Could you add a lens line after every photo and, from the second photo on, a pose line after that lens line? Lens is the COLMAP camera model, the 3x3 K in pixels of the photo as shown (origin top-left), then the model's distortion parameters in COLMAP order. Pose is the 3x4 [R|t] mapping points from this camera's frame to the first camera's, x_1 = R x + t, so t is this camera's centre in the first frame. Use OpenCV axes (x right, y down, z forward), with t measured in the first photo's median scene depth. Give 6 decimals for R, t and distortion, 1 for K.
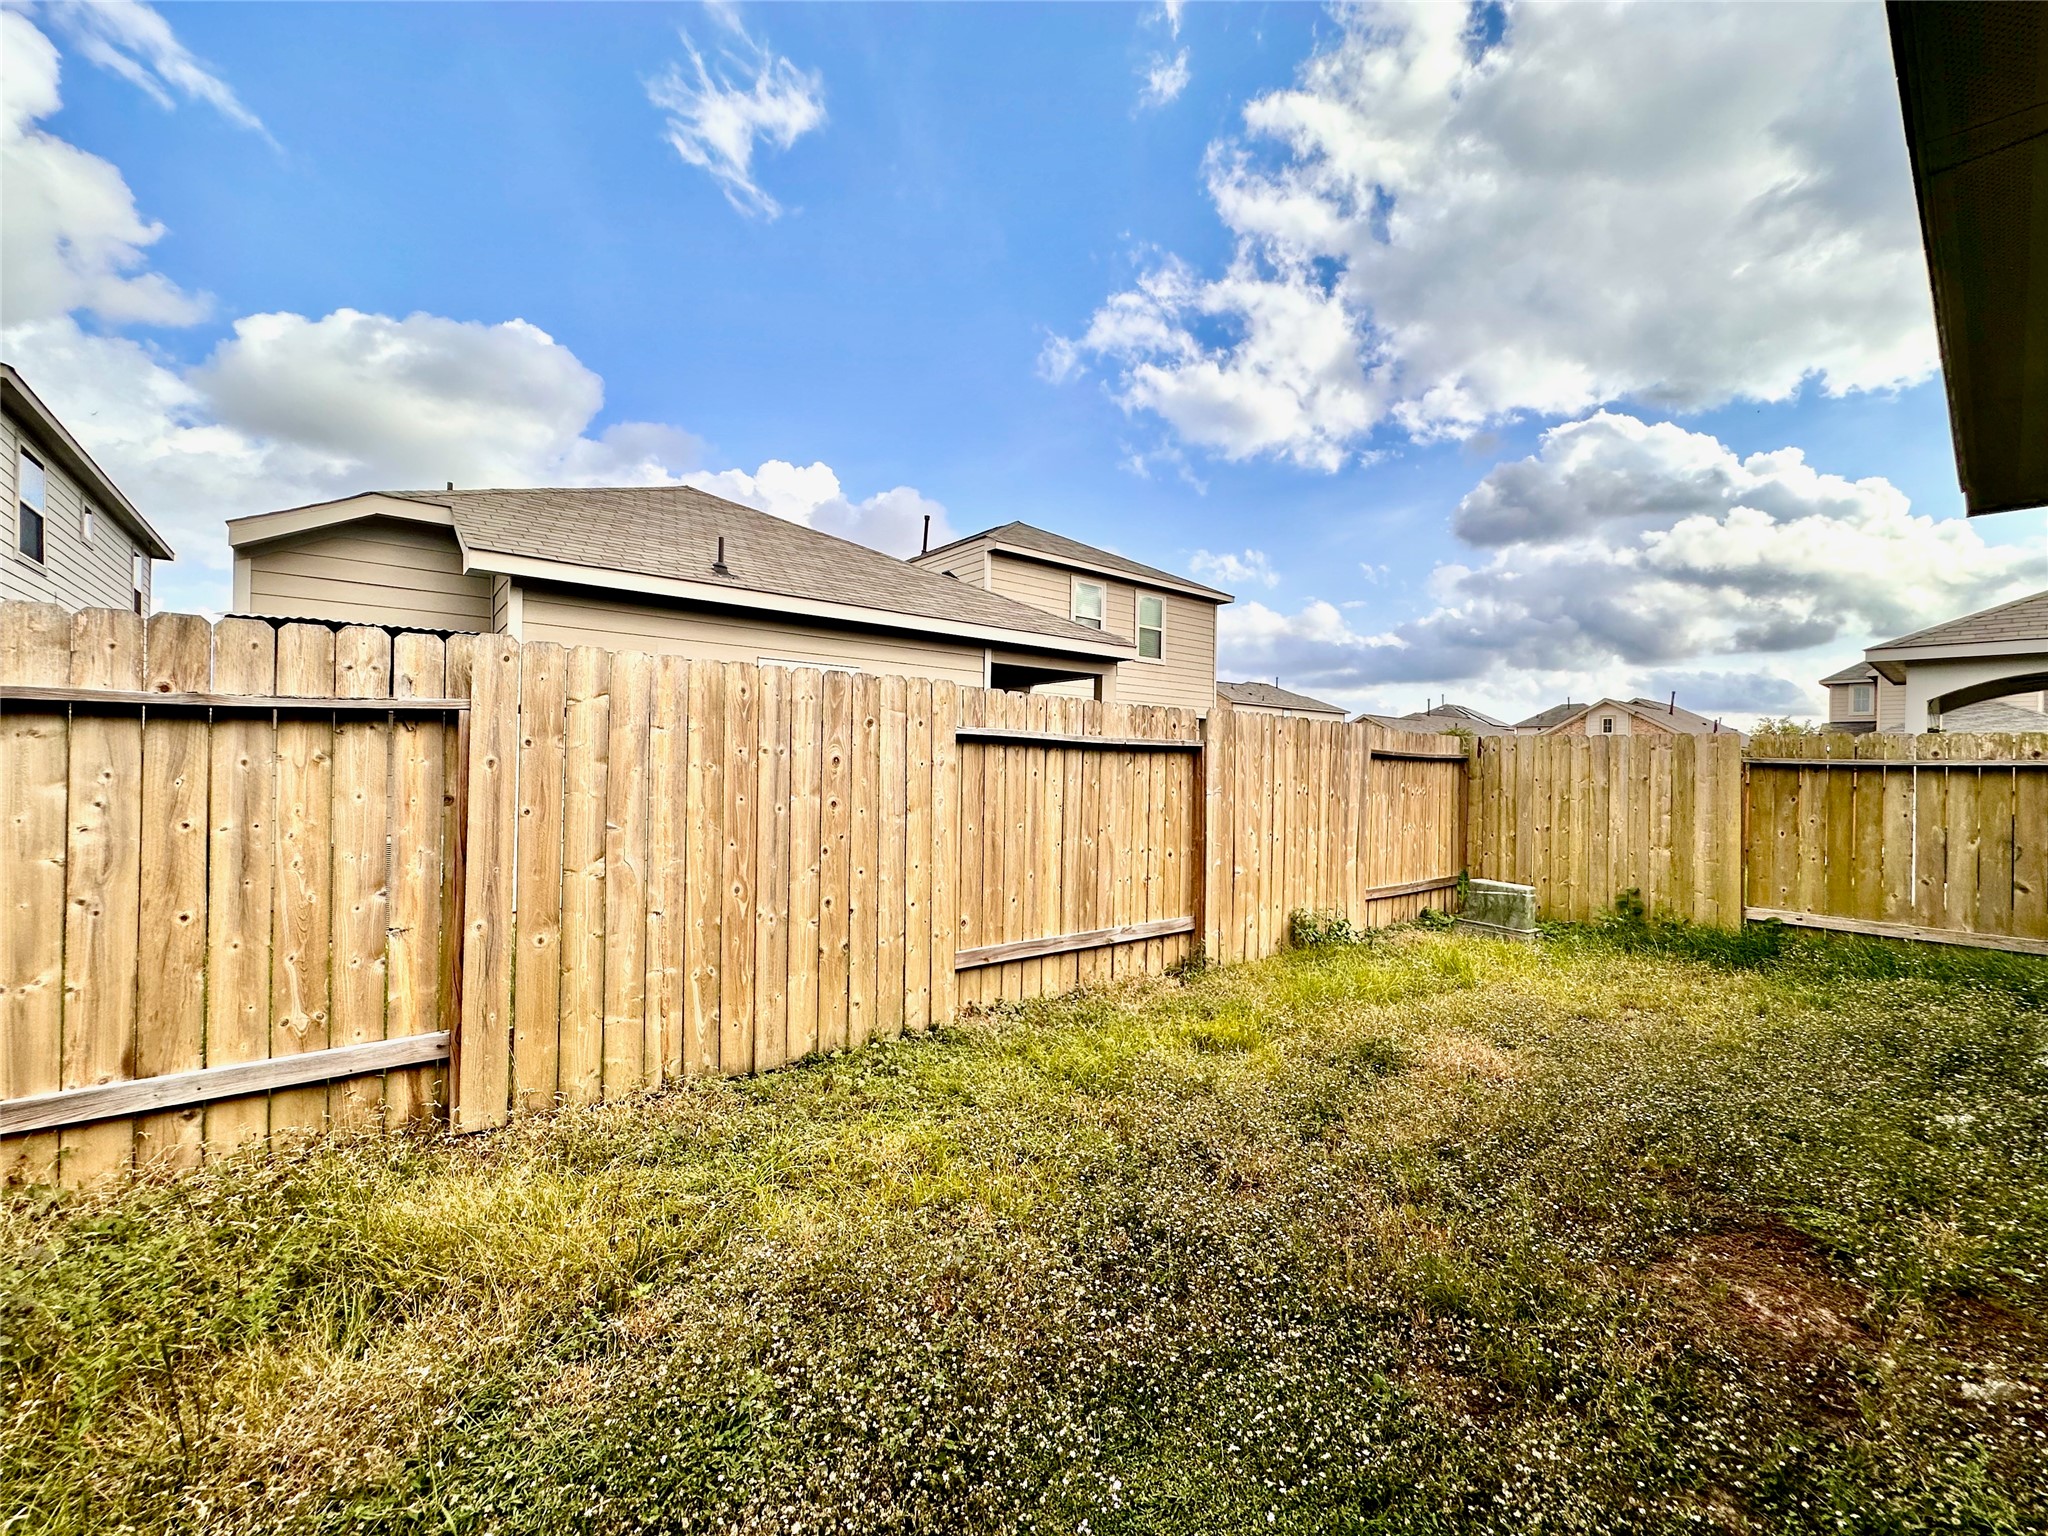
lens RADIAL K [[819.5, 0, 1021.8], [0, 819.5, 762.0], [0, 0, 1]] dist [-0.001771, 0.000479]
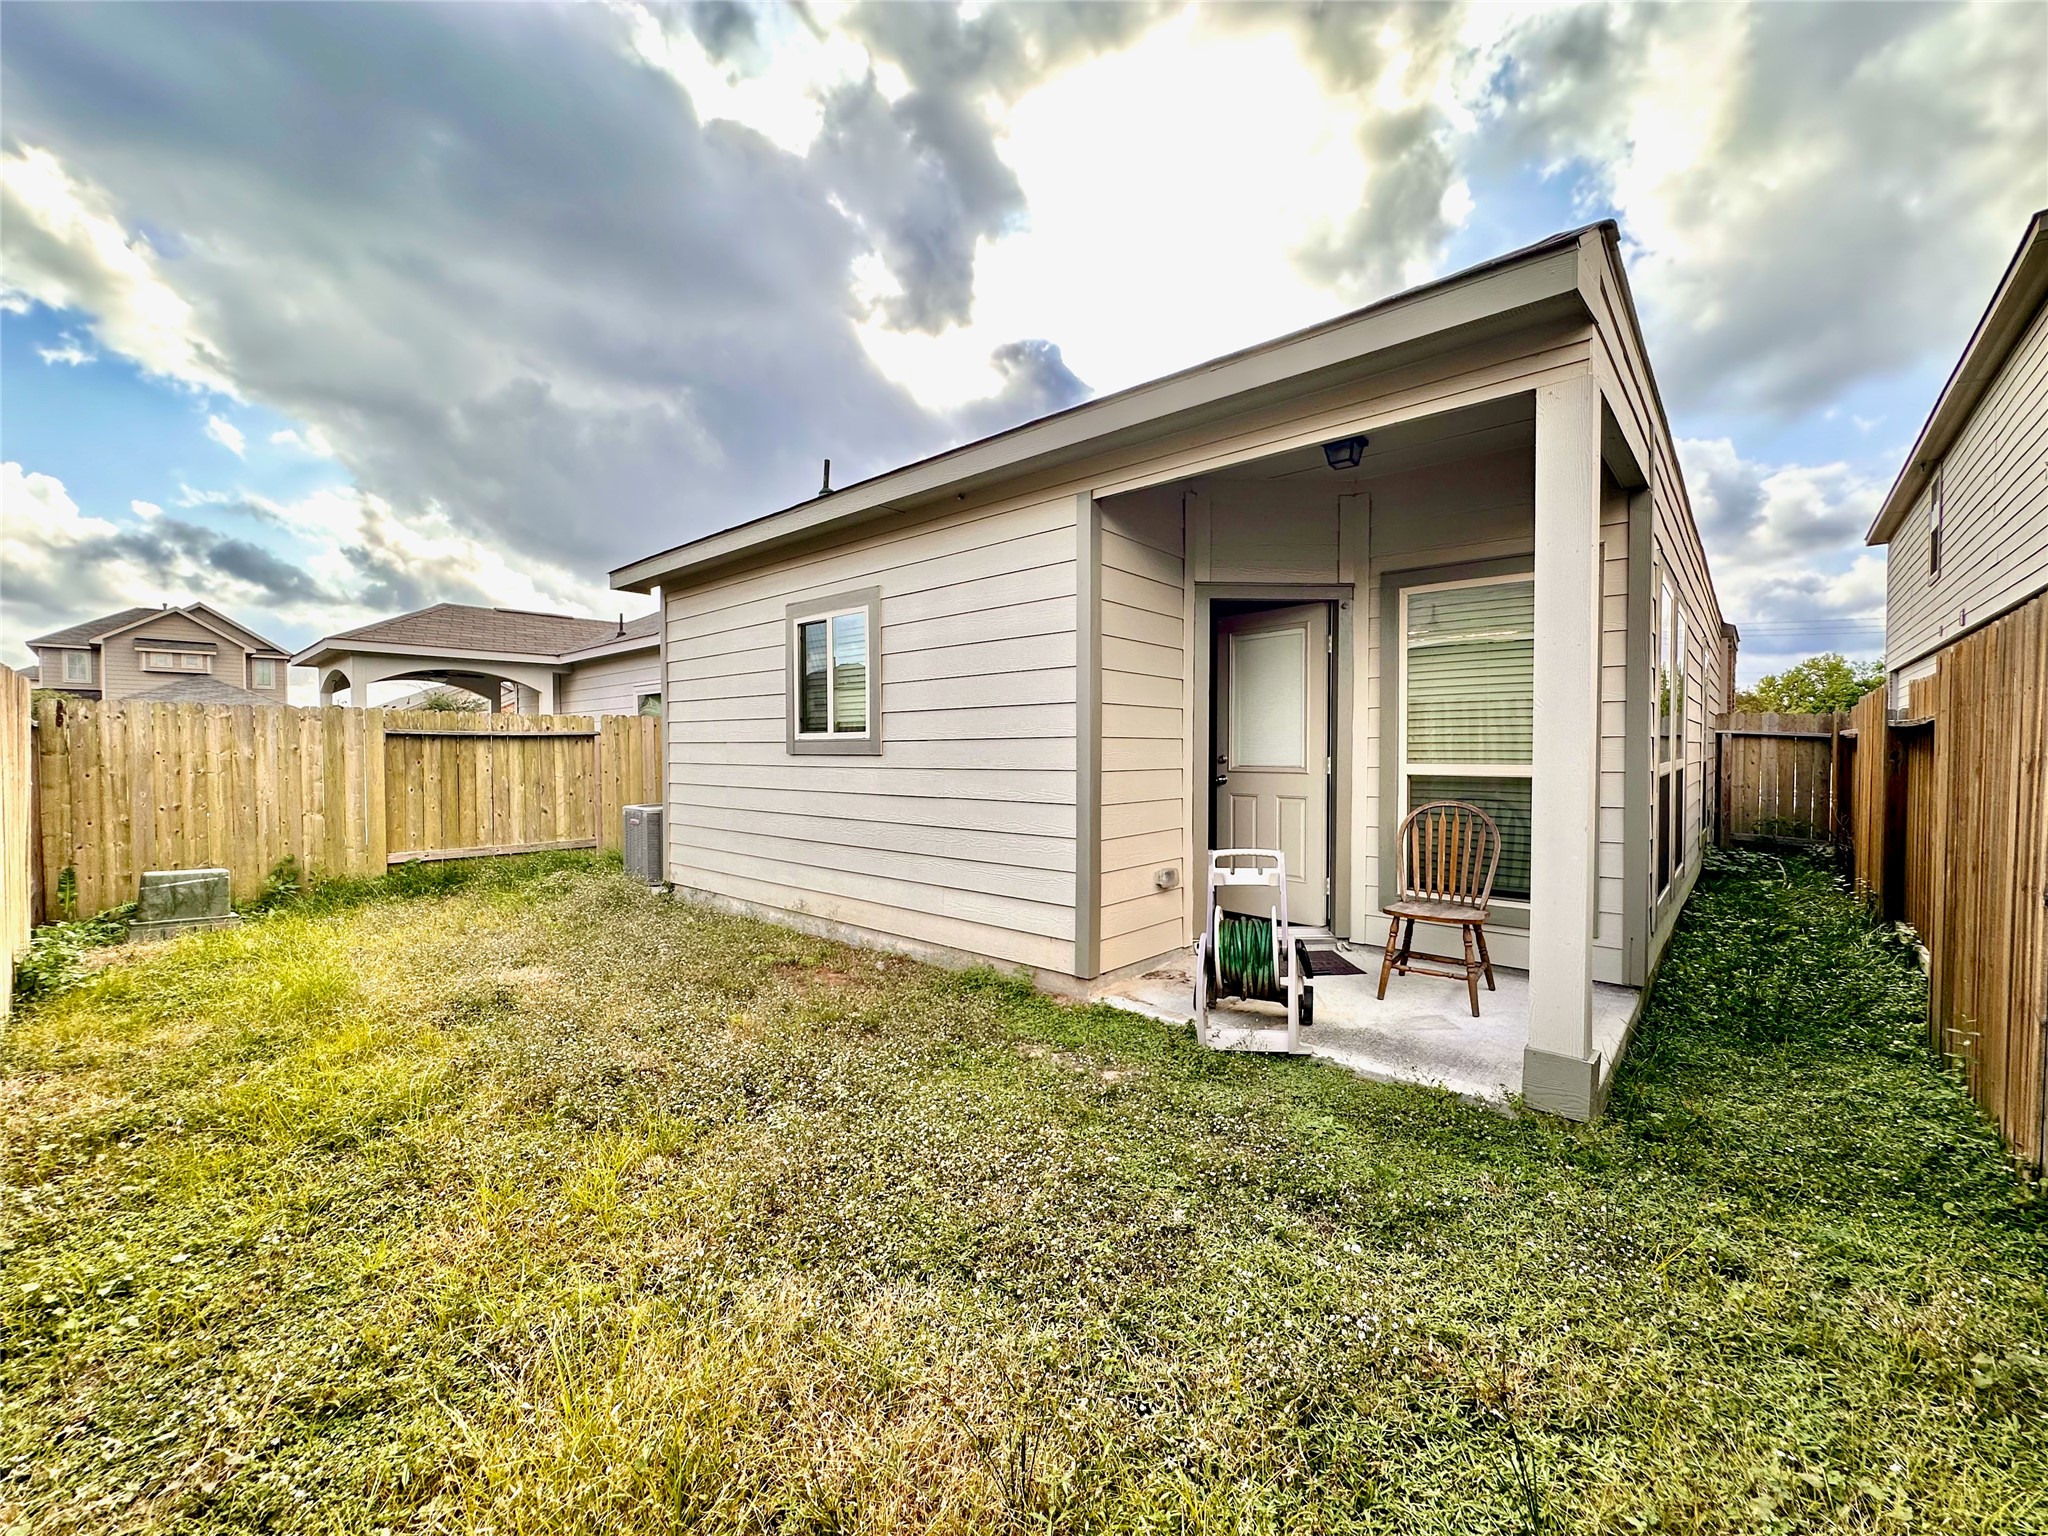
lens RADIAL K [[819.5, 0, 1023.2], [0, 819.5, 766.0], [0, 0, 1]] dist [-0.001771, 0.000479]
pose [[-0.150809, -0.041033, 0.987711, -0.397169], [-0.000125, 0.999139, 0.041488, -0.000703], [-0.988563, 0.006134, -0.150684, 0.239948]]
